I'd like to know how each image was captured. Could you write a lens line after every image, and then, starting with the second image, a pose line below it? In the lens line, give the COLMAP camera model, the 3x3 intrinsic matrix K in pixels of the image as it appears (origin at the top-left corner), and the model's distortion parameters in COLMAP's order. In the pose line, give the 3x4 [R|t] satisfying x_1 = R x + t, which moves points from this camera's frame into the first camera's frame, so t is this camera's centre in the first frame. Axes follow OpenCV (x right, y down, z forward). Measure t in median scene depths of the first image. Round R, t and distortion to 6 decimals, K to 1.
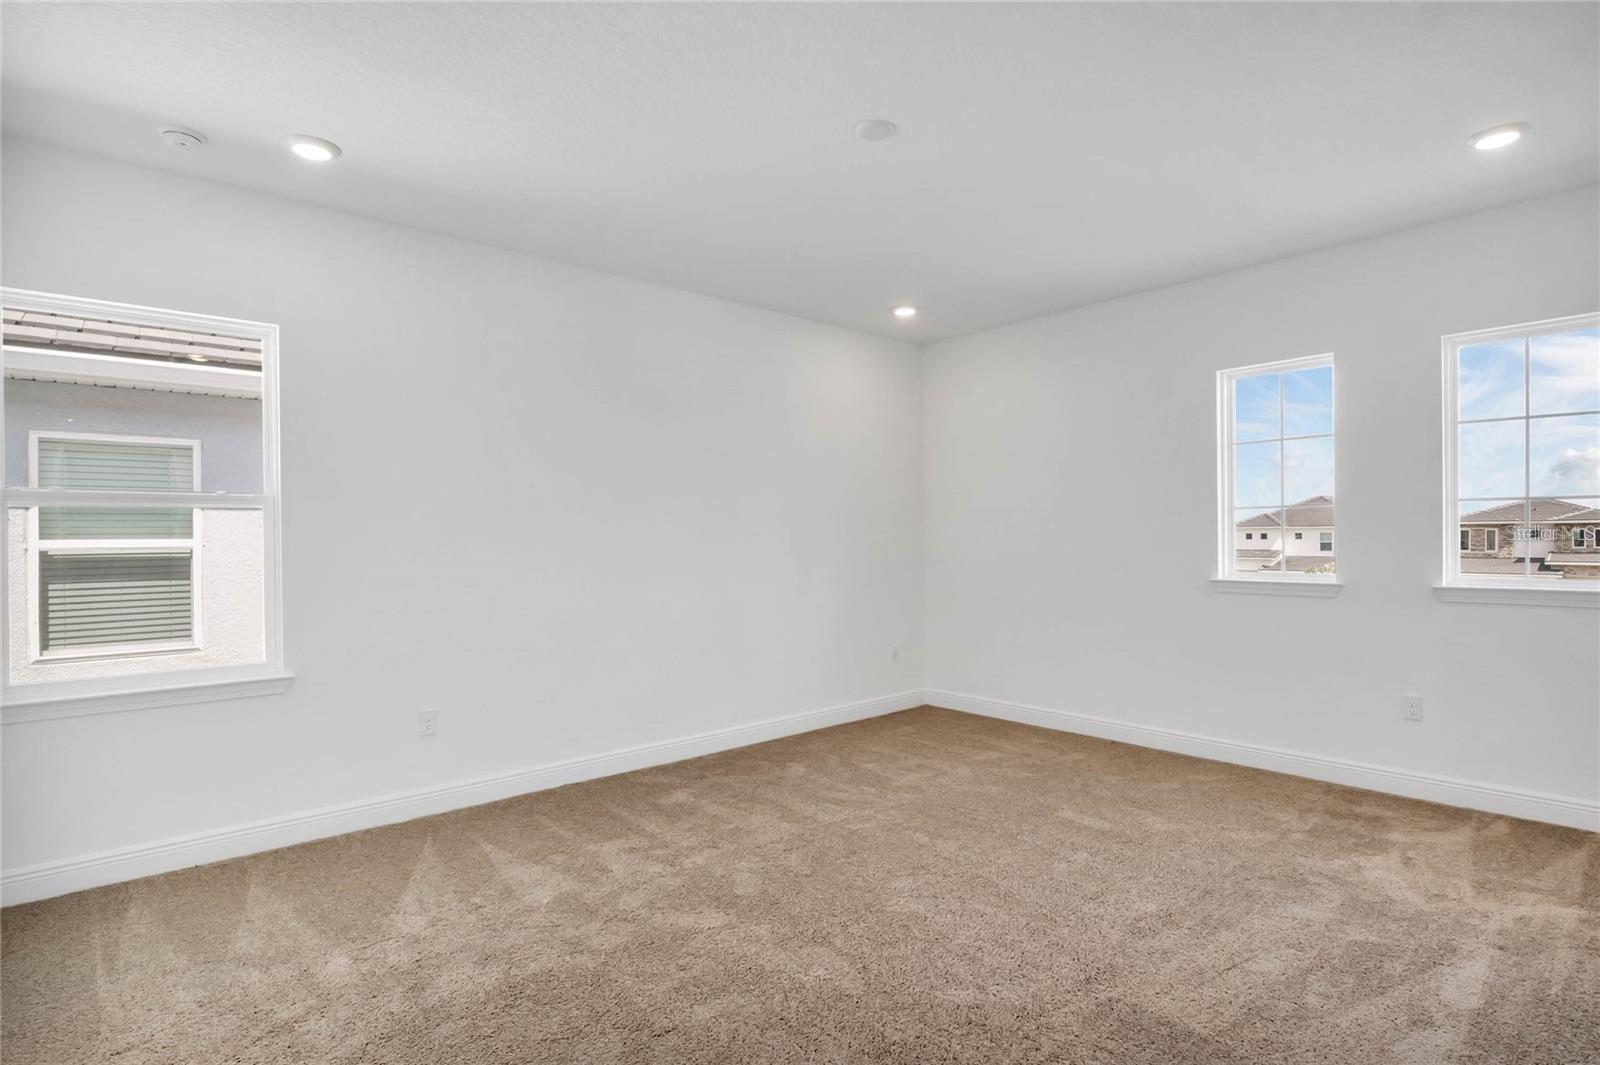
lens RADIAL K [[811.5, 0, 803.2], [0, 811.5, 540.7], [0, 0, 1]] dist [-0.003822, -0.001713]
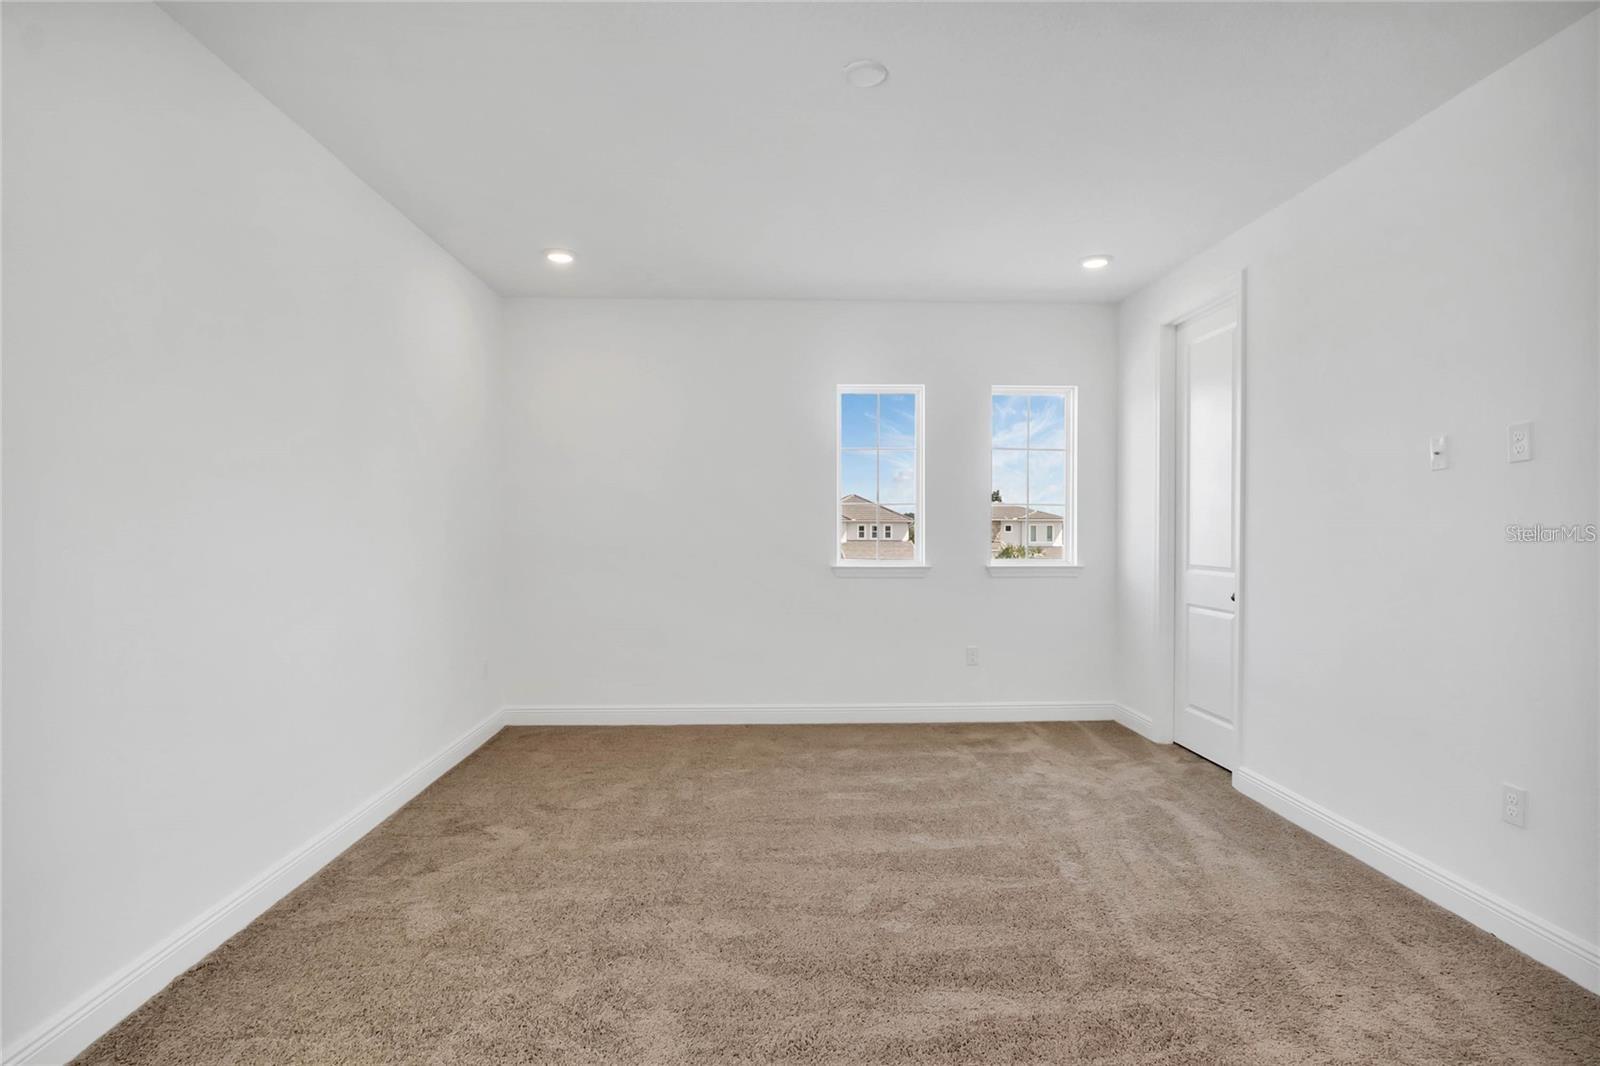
lens RADIAL K [[811.5, 0, 803.2], [0, 811.5, 541.2], [0, 0, 1]] dist [-0.003822, -0.001713]
pose [[0.628374, -0.002988, 0.777905, -0.526567], [-0.003466, 0.999972, 0.006642, 0.005739], [-0.777904, -0.006870, 0.628346, 0.397559]]
